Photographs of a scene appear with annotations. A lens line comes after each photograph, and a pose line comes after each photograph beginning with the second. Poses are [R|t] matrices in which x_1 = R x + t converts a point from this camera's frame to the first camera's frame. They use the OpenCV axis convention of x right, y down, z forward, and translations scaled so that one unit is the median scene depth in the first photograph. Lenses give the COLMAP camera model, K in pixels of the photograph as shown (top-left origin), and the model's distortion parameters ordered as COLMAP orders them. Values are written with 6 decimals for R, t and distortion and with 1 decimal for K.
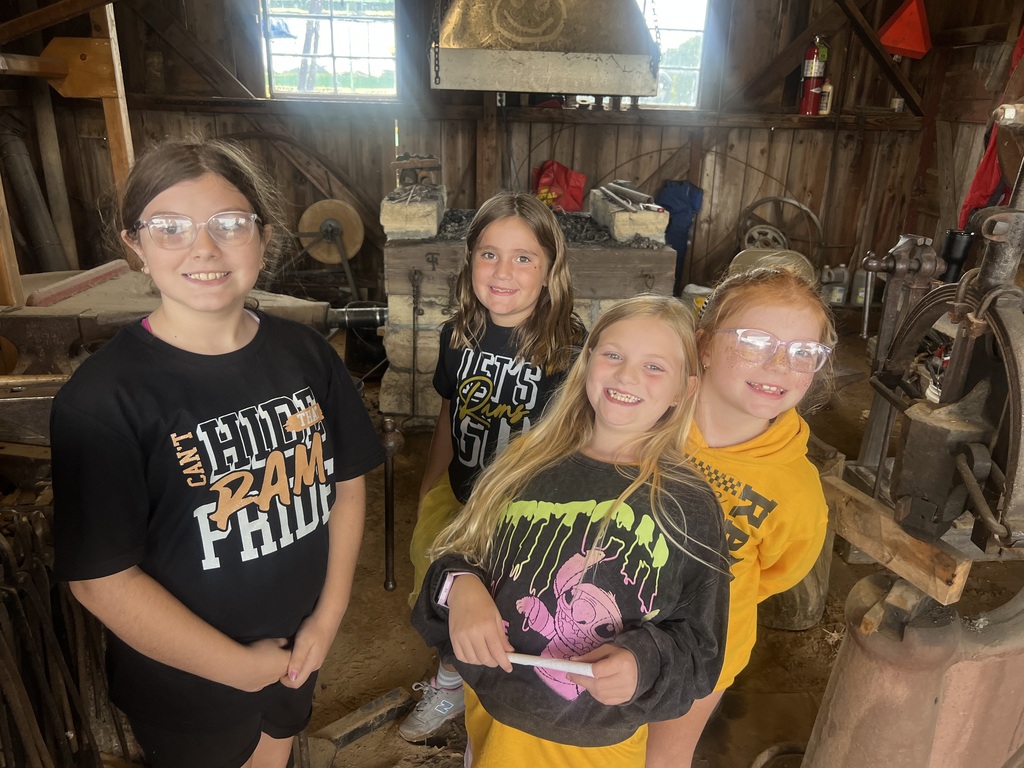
lens RADIAL K [[773.2, 0, 550.6], [0, 773.2, 388.5], [0, 0, 1]] dist [0.012687, -0.022296]
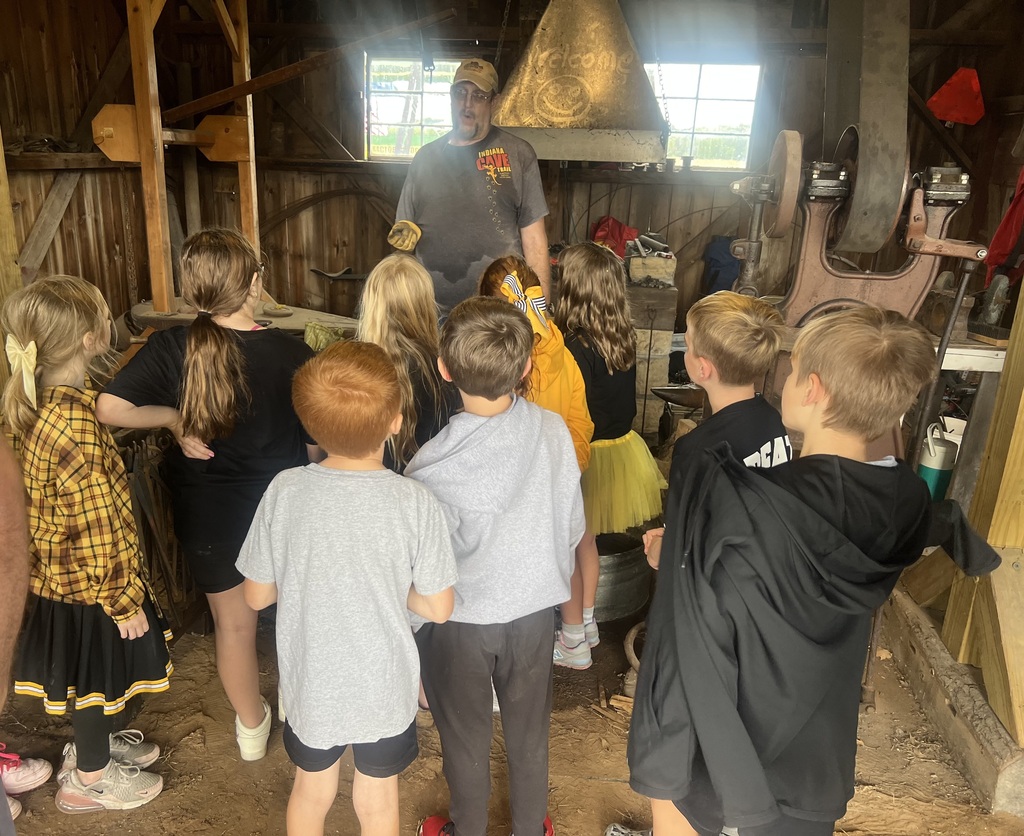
lens RADIAL K [[830.5, 0, 512.9], [0, 830.5, 416.8], [0, 0, 1]] dist [-0.006787, 0.000340]
pose [[0.985296, 0.053311, -0.162326, 0.079141], [-0.061611, 0.997015, -0.046532, 0.056803], [0.159361, 0.055849, 0.985639, -0.181087]]
